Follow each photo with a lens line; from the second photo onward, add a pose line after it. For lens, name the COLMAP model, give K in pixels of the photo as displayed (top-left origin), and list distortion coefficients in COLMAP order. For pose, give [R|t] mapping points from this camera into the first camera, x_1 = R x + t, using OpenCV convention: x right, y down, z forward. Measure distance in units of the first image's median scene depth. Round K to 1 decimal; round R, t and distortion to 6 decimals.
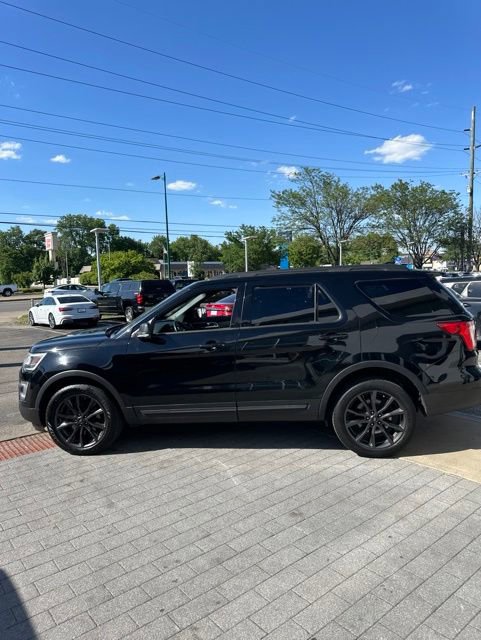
lens RADIAL K [[445.6, 0, 246.5], [0, 445.6, 339.9], [0, 0, 1]] dist [0.054761, -0.074520]
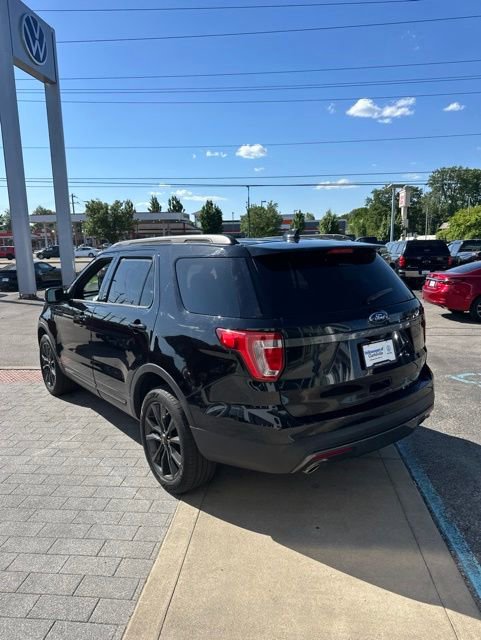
lens RADIAL K [[445.6, 0, 241.7], [0, 445.6, 340.7], [0, 0, 1]] dist [0.054761, -0.074520]
pose [[0.707434, 0.167357, -0.686679, 0.709032], [-0.102121, 0.985570, 0.134995, -0.086523], [0.699363, -0.025376, 0.714316, 0.446210]]
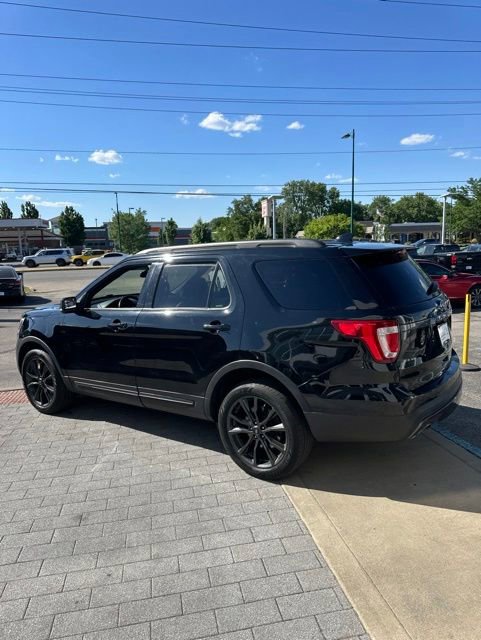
lens RADIAL K [[445.6, 0, 242.4], [0, 445.6, 337.3], [0, 0, 1]] dist [0.054761, -0.074520]
pose [[0.883619, 0.094784, -0.458512, 0.499605], [-0.061062, 0.994260, 0.087860, -0.051266], [0.464208, -0.049637, 0.884334, 0.225112]]
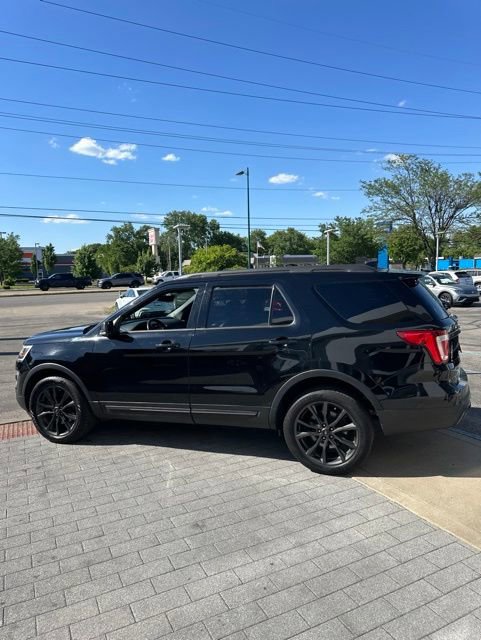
lens RADIAL K [[445.6, 0, 244.5], [0, 445.6, 340.7], [0, 0, 1]] dist [0.054761, -0.074520]
pose [[0.975700, 0.039898, -0.215449, 0.252473], [-0.036346, 0.999131, 0.020424, -0.020809], [0.216077, -0.012097, 0.976301, 0.052710]]
